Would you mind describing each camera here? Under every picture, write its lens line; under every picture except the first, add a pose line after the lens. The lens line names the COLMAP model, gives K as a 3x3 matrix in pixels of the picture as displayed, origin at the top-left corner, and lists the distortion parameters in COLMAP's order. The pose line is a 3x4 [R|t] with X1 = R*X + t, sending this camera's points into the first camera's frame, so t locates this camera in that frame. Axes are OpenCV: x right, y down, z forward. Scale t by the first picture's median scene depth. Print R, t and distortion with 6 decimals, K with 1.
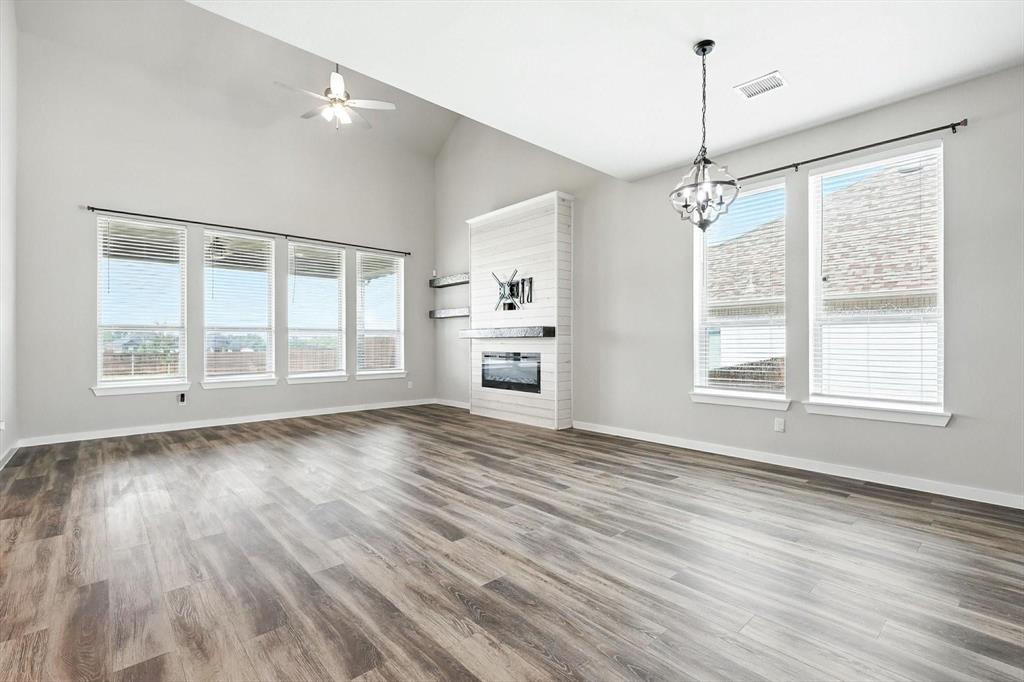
lens RADIAL K [[452.5, 0, 514.4], [0, 452.5, 341.8], [0, 0, 1]] dist [0.007836, 0.000089]
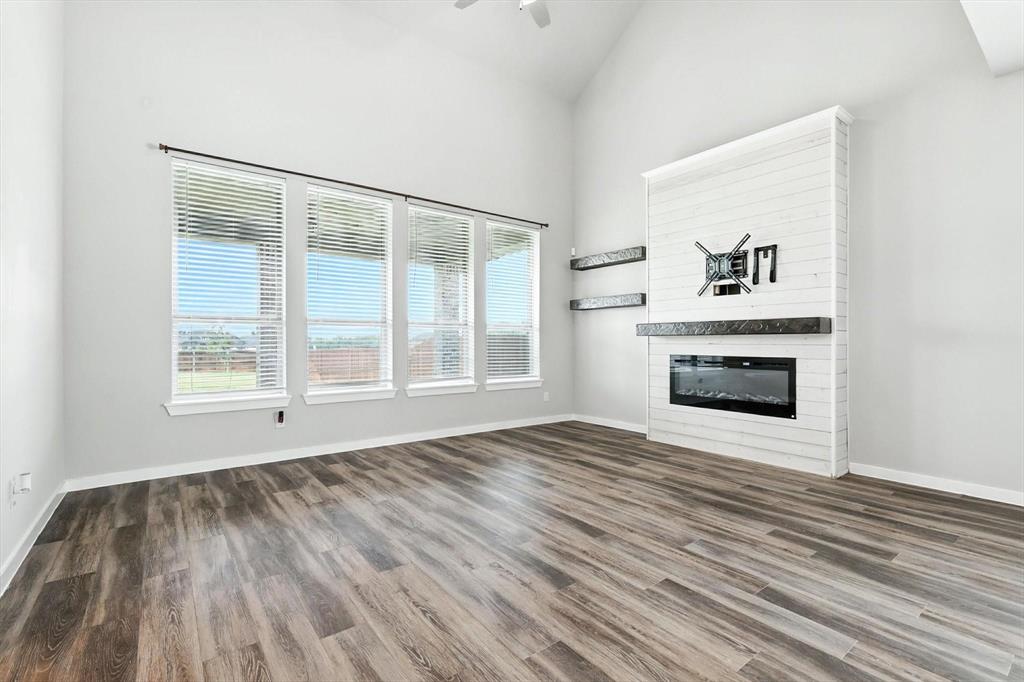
lens RADIAL K [[452.5, 0, 514.4], [0, 452.5, 341.8], [0, 0, 1]] dist [0.007836, 0.000089]
pose [[0.997008, 0.004717, -0.077158, -0.284966], [-0.004530, 0.999986, 0.002593, 0.001076], [0.077169, -0.002236, 0.997015, 0.290814]]
